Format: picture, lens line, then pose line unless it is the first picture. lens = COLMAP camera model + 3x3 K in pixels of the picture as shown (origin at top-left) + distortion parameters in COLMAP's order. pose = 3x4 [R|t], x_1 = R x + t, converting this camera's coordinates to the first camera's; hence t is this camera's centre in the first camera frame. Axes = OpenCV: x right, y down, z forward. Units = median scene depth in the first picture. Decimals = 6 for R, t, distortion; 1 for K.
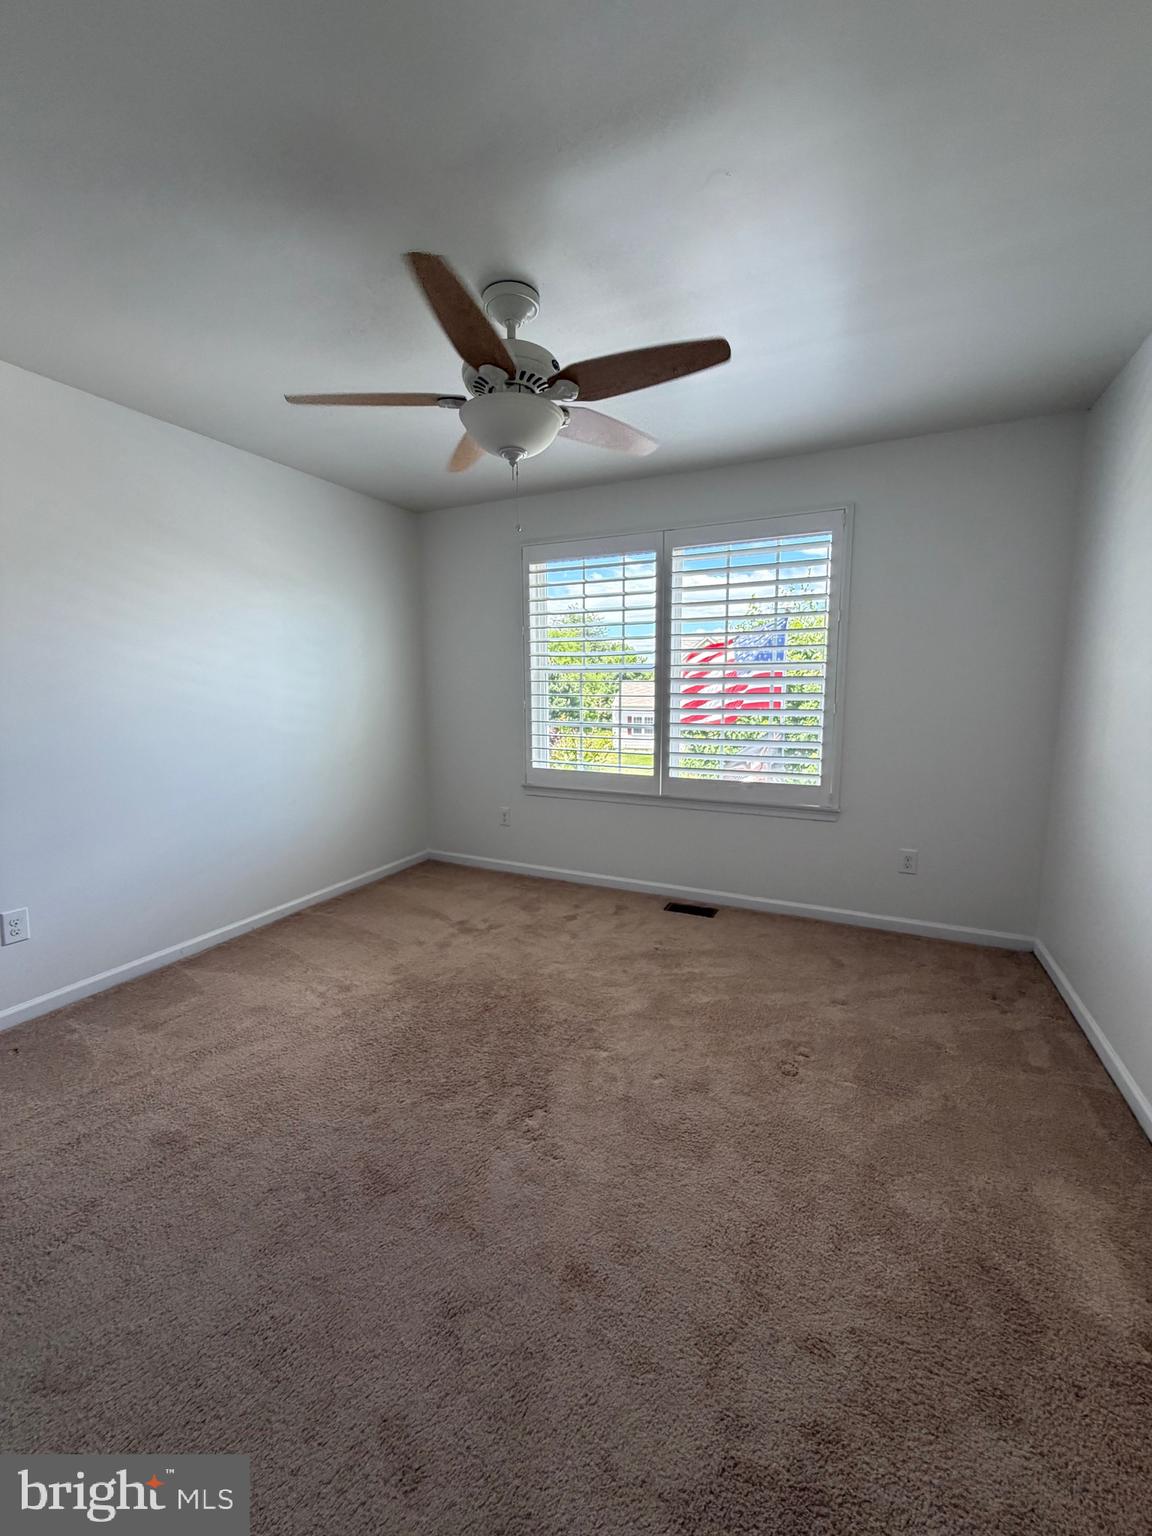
lens RADIAL K [[612.5, 0, 571.7], [0, 612.5, 765.6], [0, 0, 1]] dist [-0.000710, -0.000449]
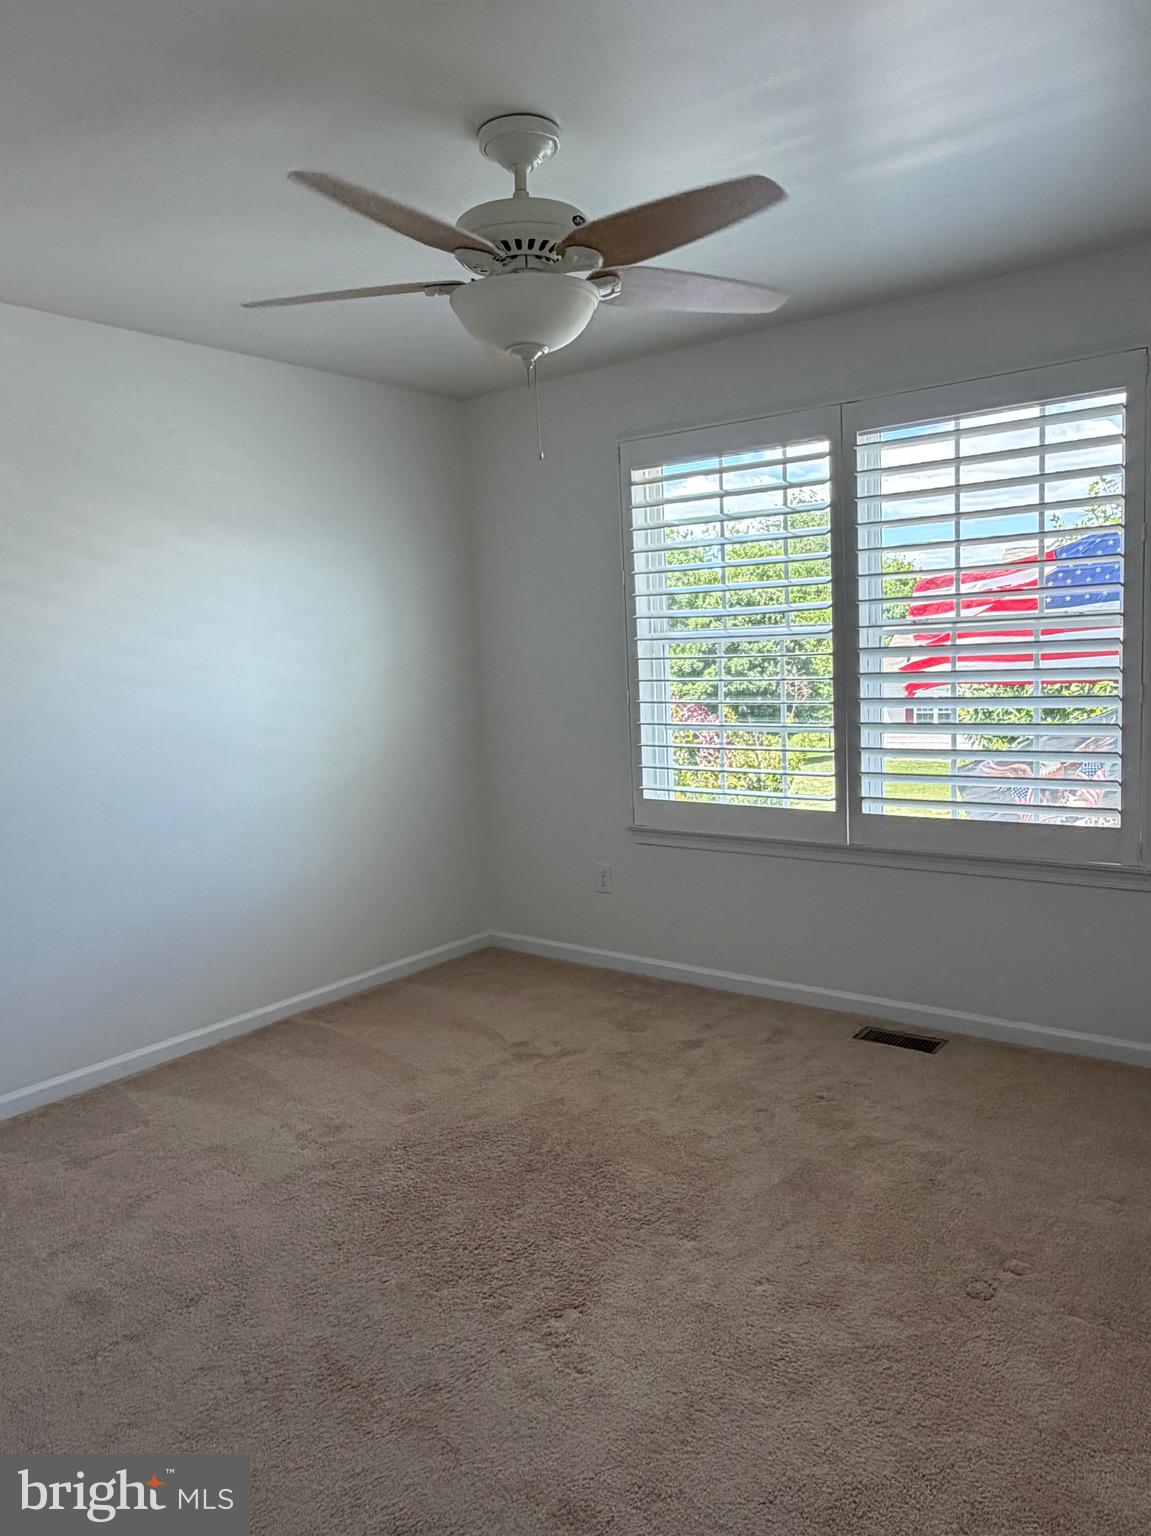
lens RADIAL K [[1113.0, 0, 570.1], [0, 1113.0, 774.5], [0, 0, 1]] dist [-0.000767, -0.003267]
pose [[0.975631, -0.012105, -0.219081, 0.134076], [0.009268, 0.999859, -0.013971, -0.008047], [0.219220, 0.011600, 0.975607, -0.127293]]
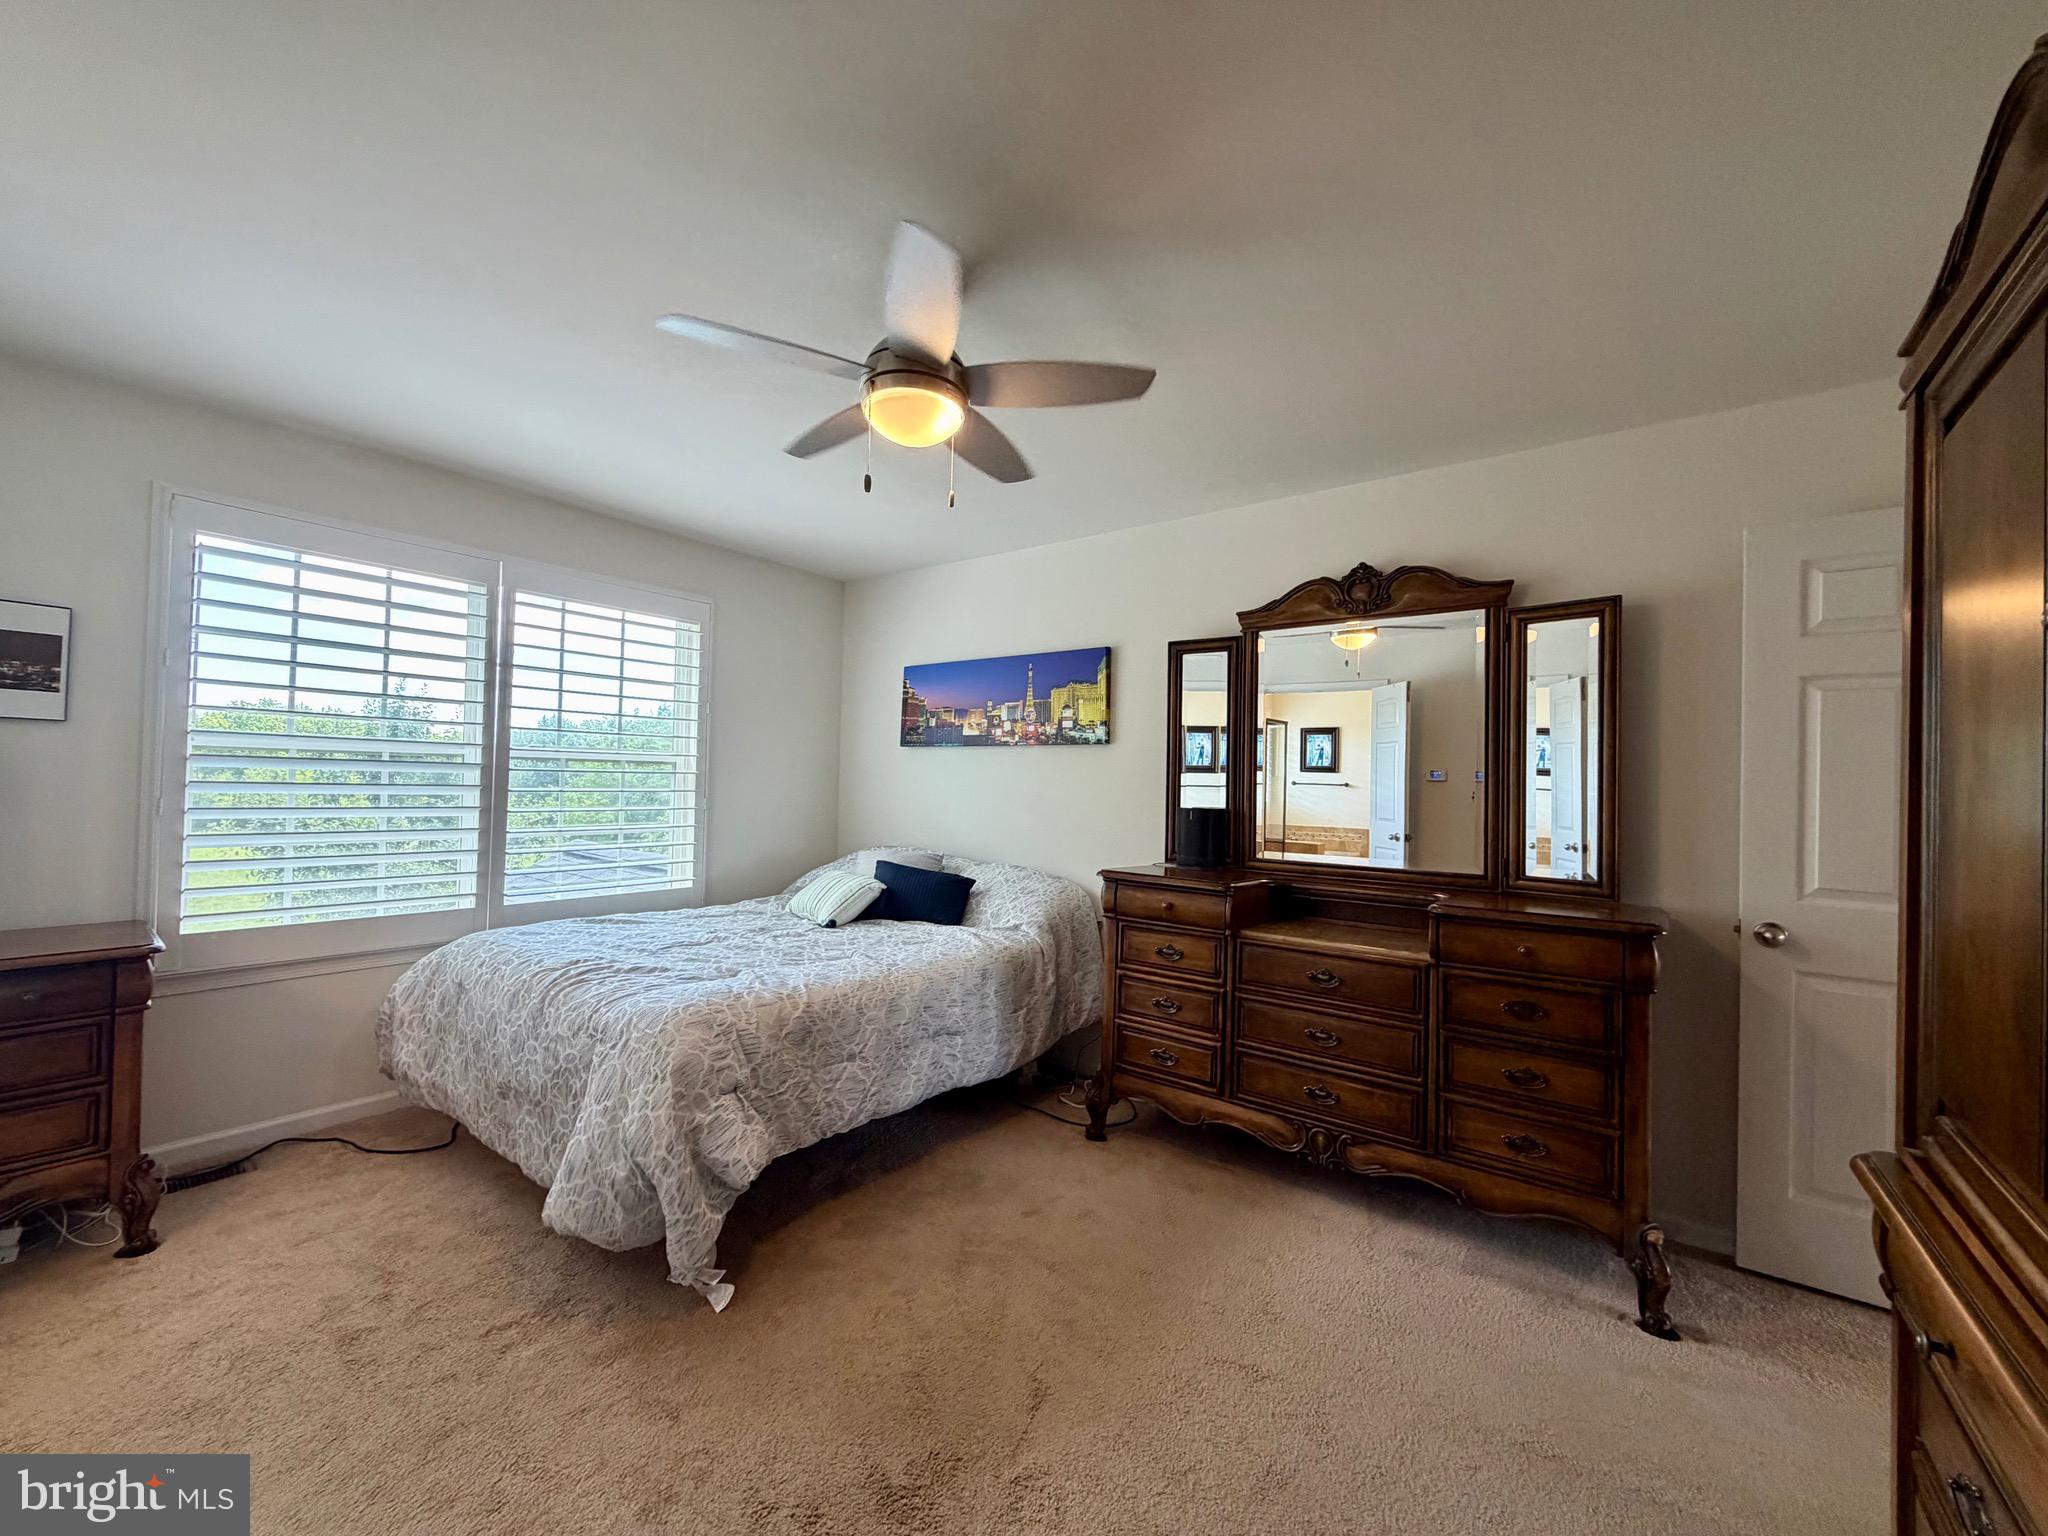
lens RADIAL K [[816.7, 0, 1025.9], [0, 816.7, 770.2], [0, 0, 1]] dist [-0.000710, -0.000449]
pose [[0.205067, 0.024544, 0.978440, -0.698619], [0.090394, 0.994938, -0.043903, -0.043979], [-0.974565, 0.097448, 0.201810, 0.243239]]
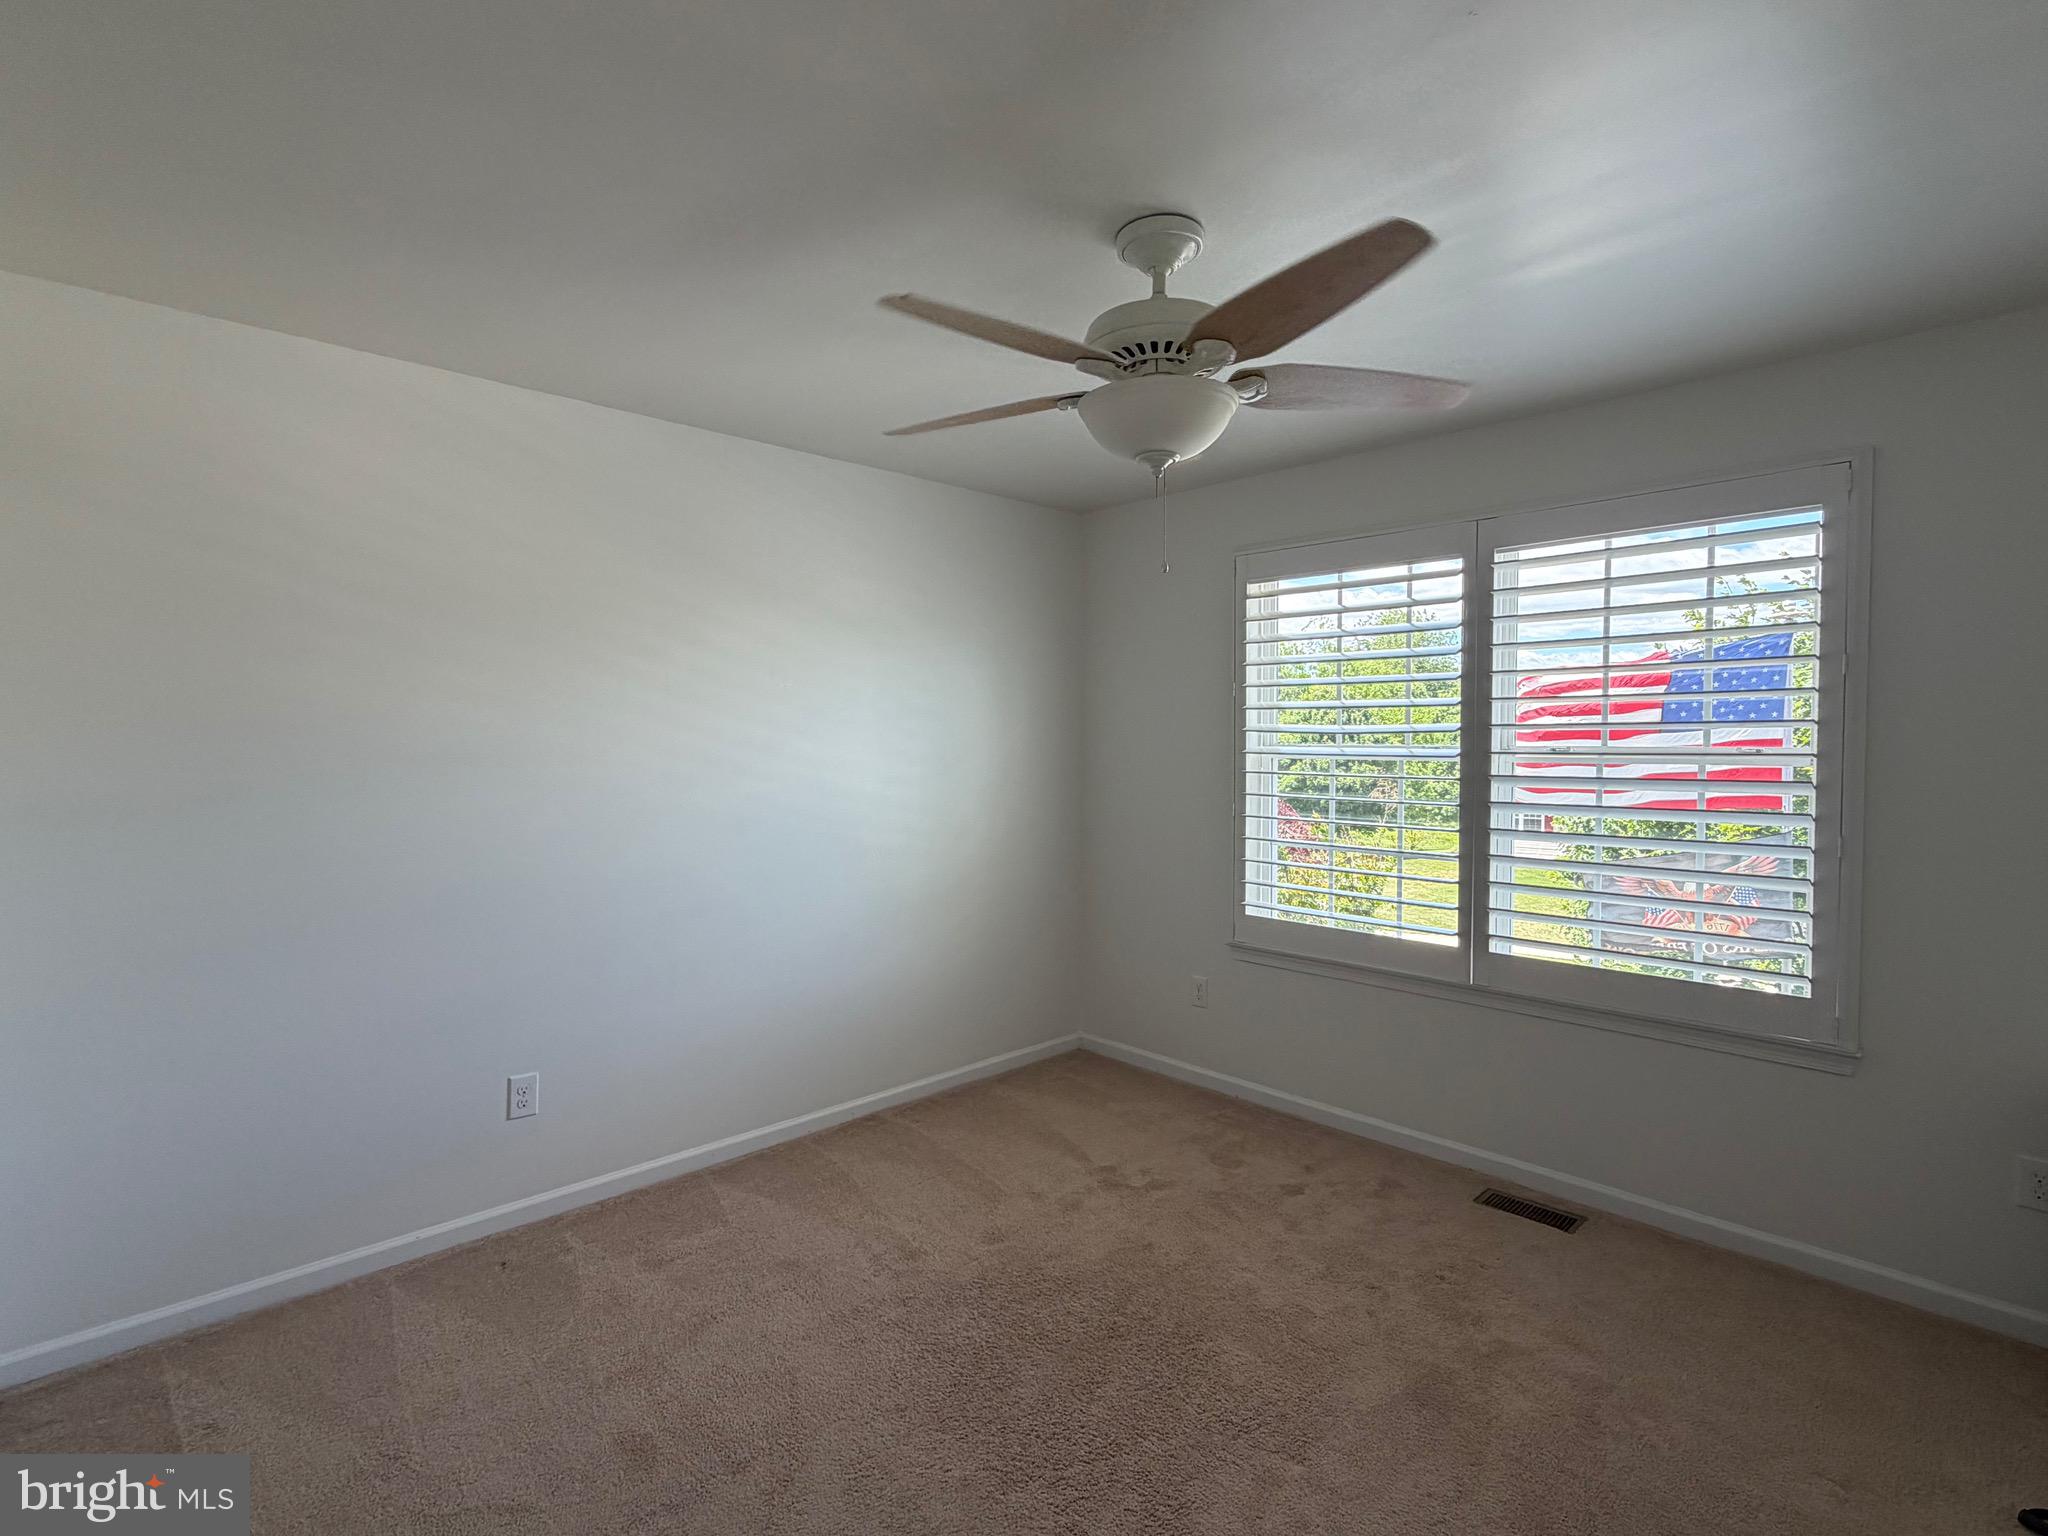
lens RADIAL K [[1004.7, 0, 1021.0], [0, 1004.7, 772.3], [0, 0, 1]] dist [0.002712, 0.000391]
pose [[0.936164, 0.015759, -0.351209, 0.089978], [-0.049535, 0.994942, -0.087393, -0.048340], [0.348055, 0.099211, 0.932210, -0.004953]]
